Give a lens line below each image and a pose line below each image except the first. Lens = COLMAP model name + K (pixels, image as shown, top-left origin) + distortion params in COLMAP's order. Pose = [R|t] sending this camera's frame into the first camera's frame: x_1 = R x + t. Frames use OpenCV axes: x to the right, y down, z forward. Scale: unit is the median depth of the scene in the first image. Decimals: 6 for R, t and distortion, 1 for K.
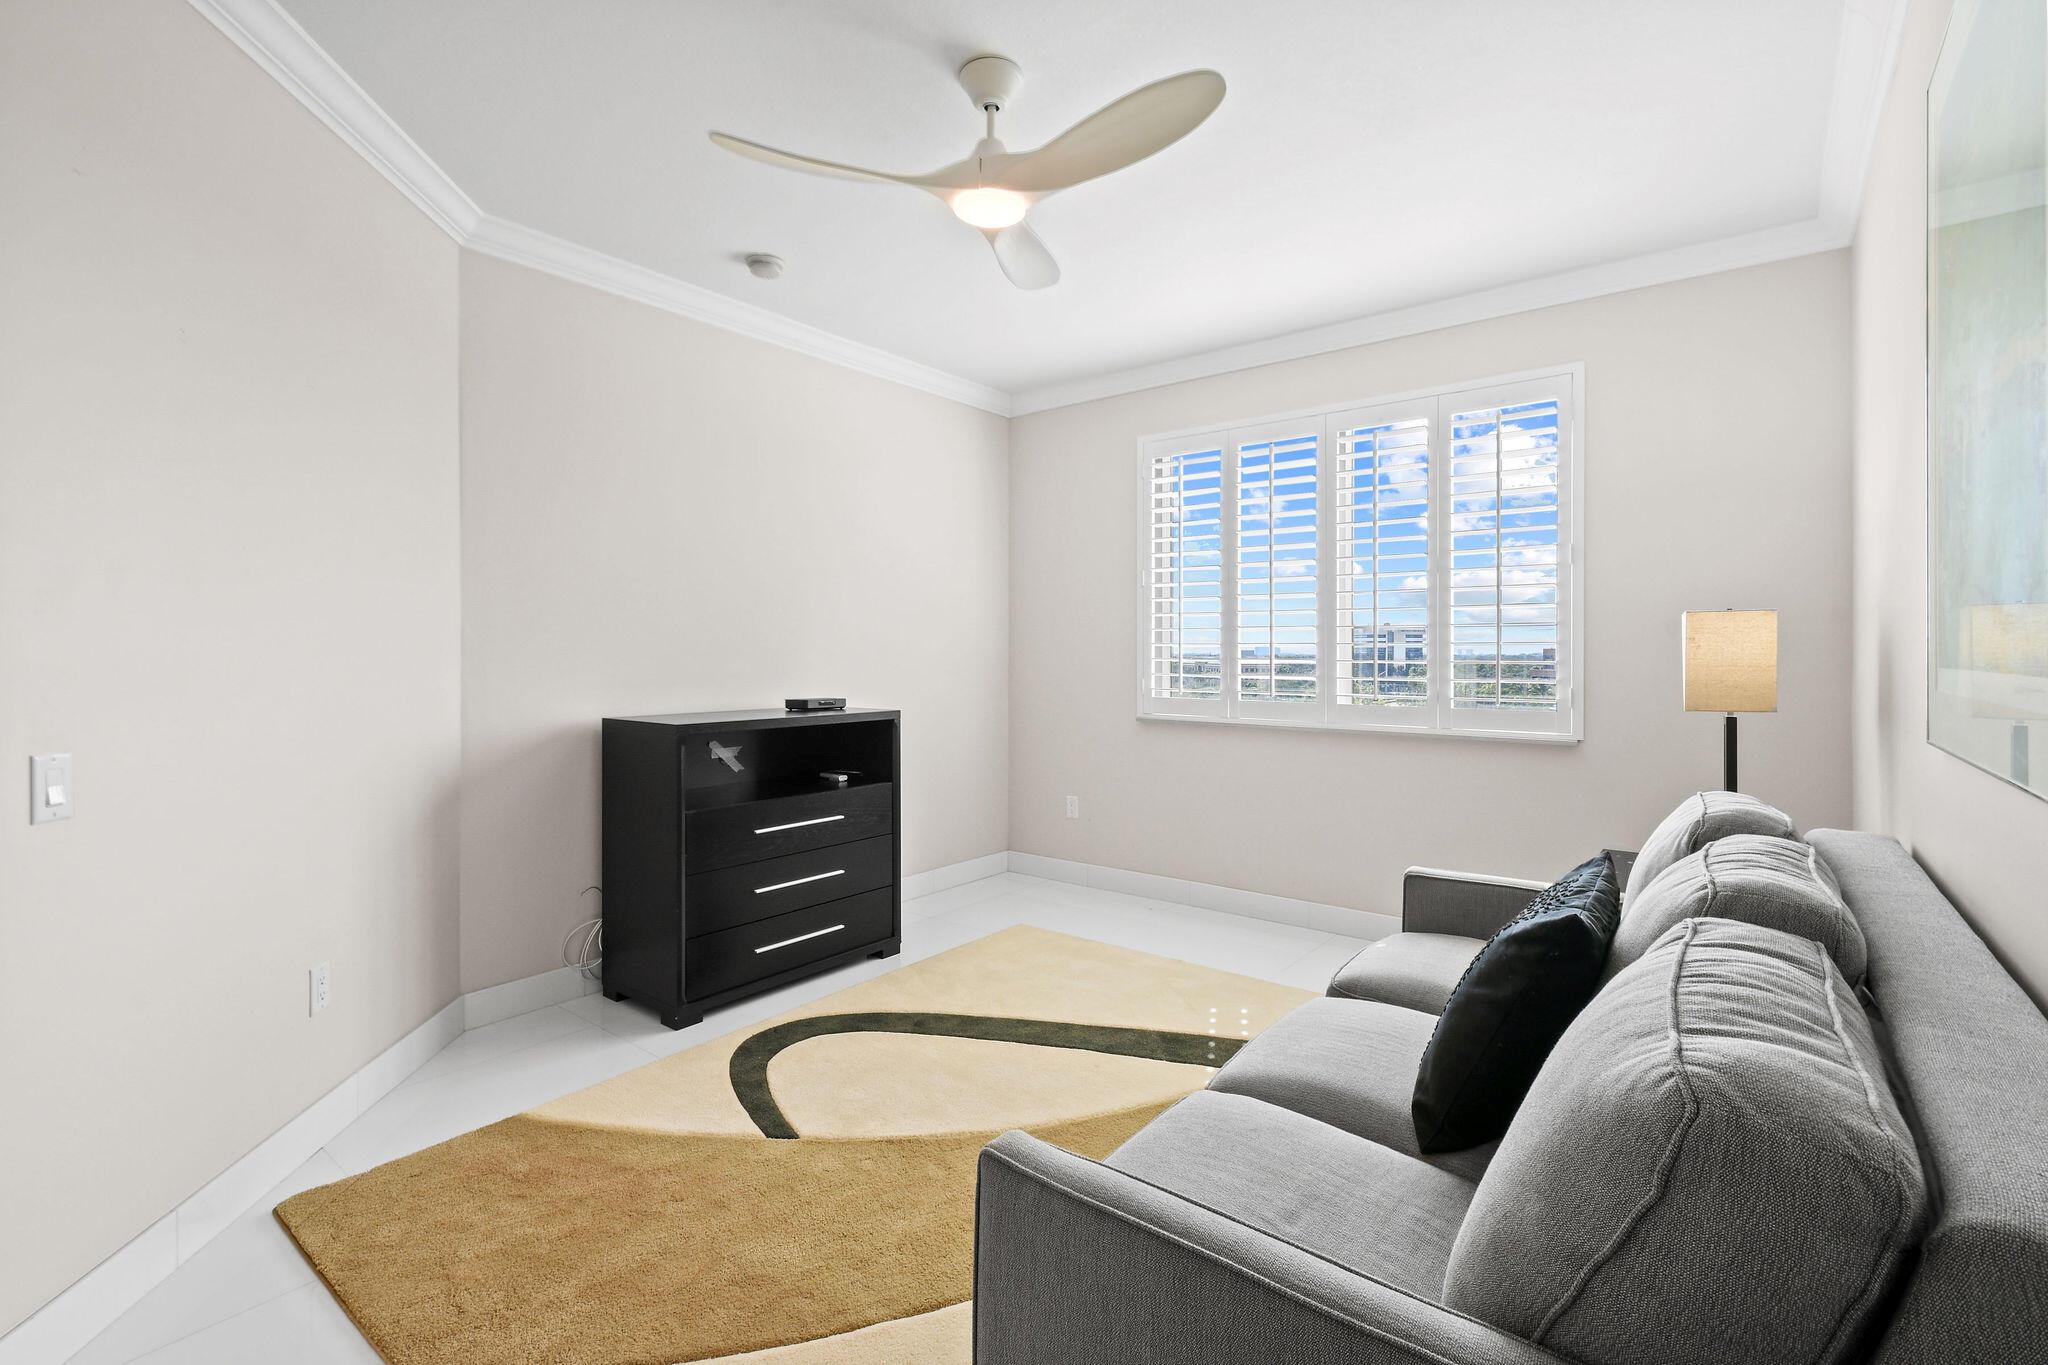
lens RADIAL K [[929.2, 0, 987.4], [0, 929.2, 669.3], [0, 0, 1]] dist [0.001082, -0.004940]
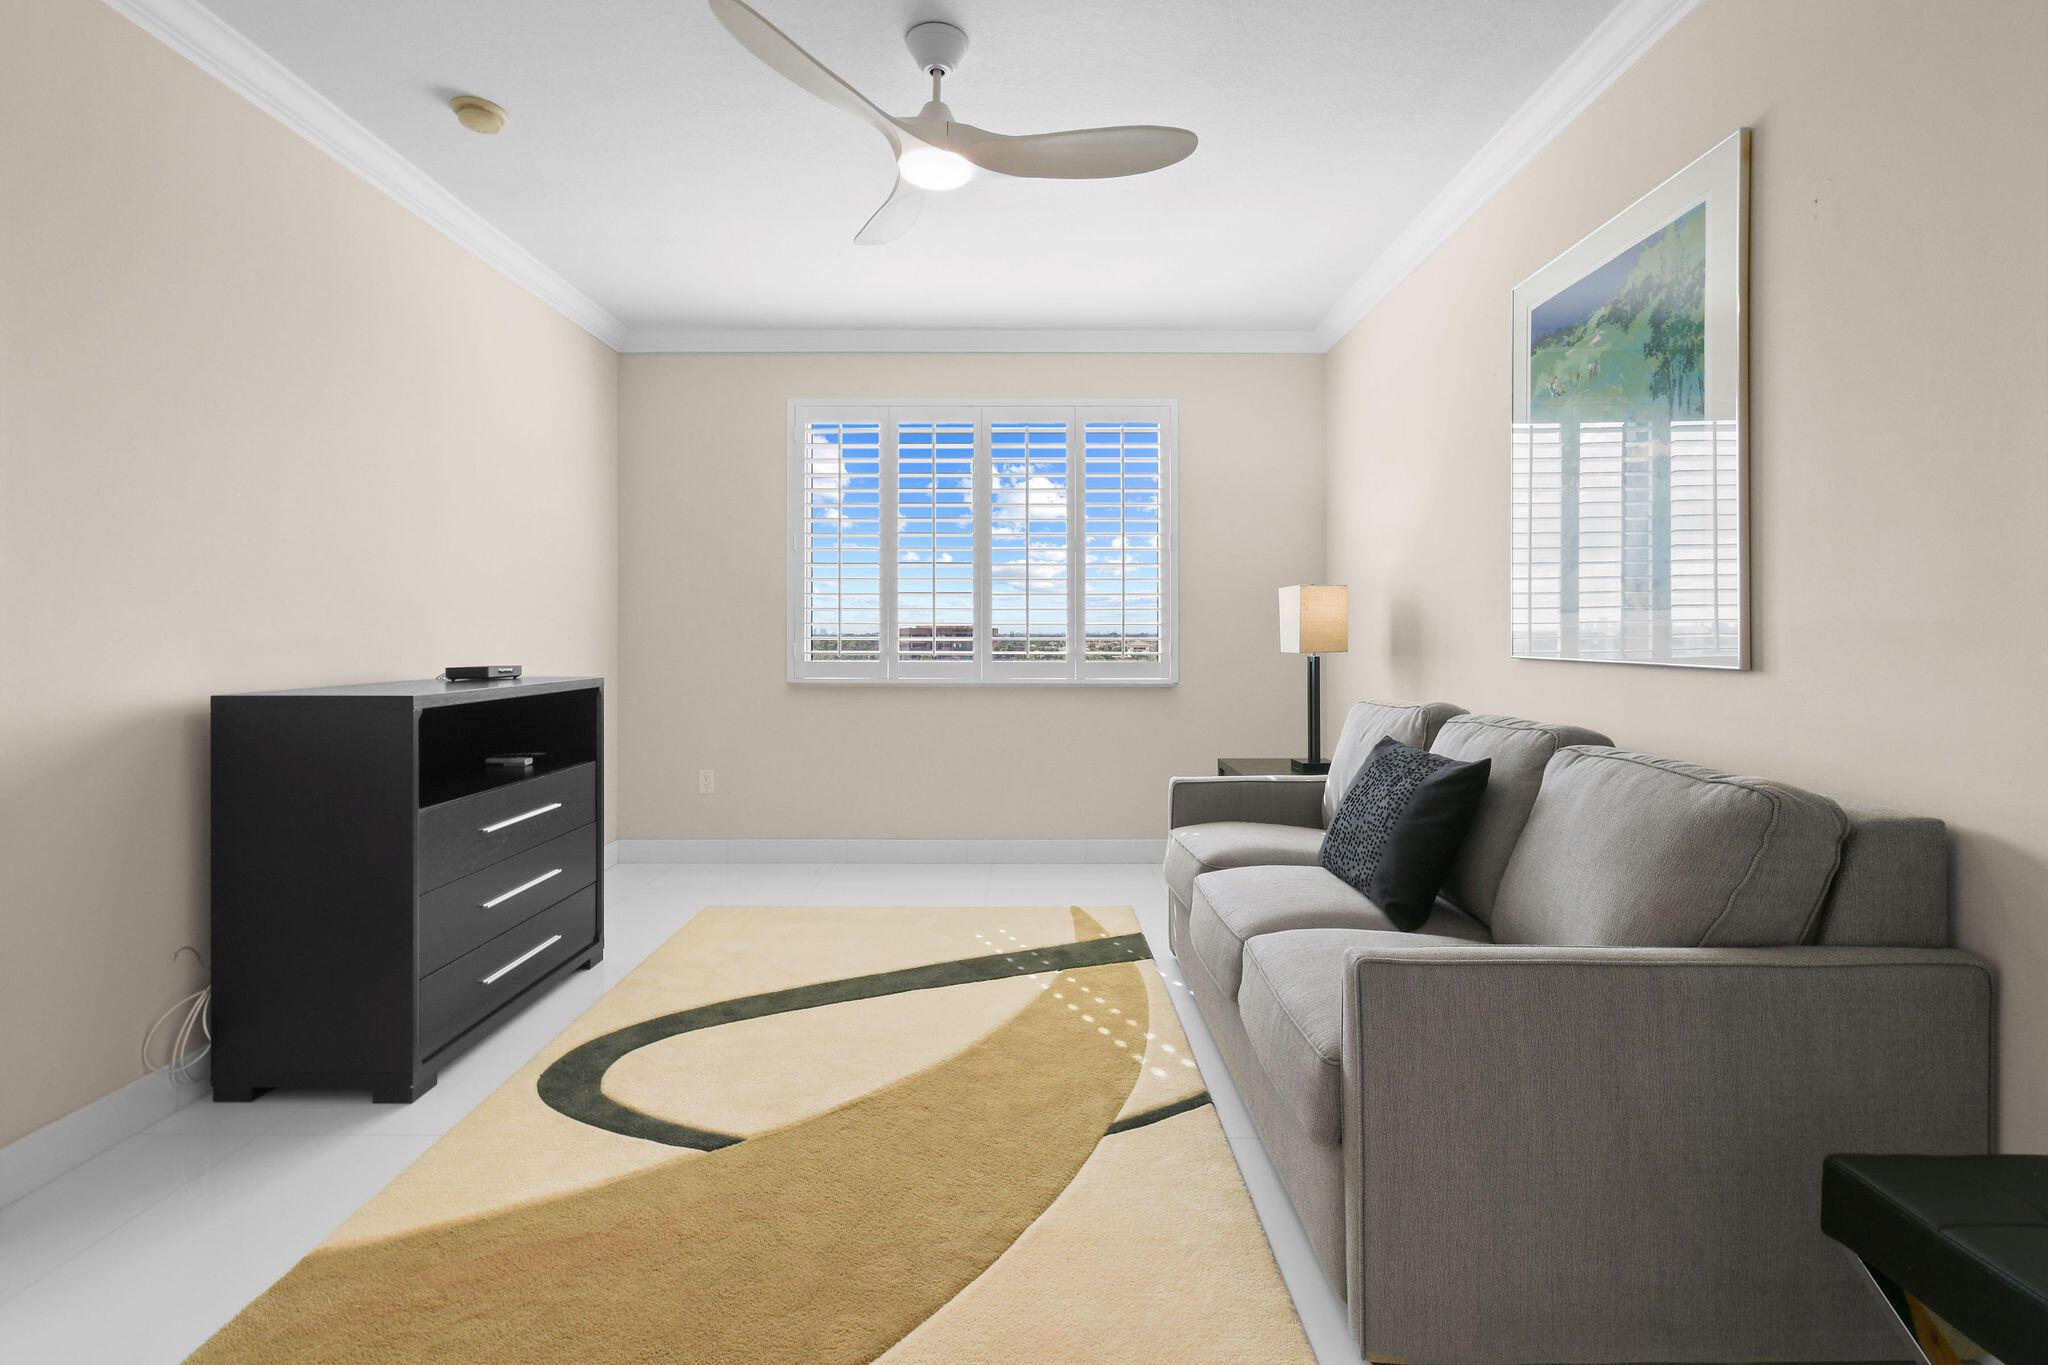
lens RADIAL K [[958.8, 0, 1002.0], [0, 958.8, 645.4], [0, 0, 1]] dist [0.000405, -0.000351]
pose [[0.779796, -0.006194, 0.626003, -0.407468], [0.010172, 0.999944, -0.002777, 0.023571], [-0.625951, 0.008533, 0.779815, 0.084622]]
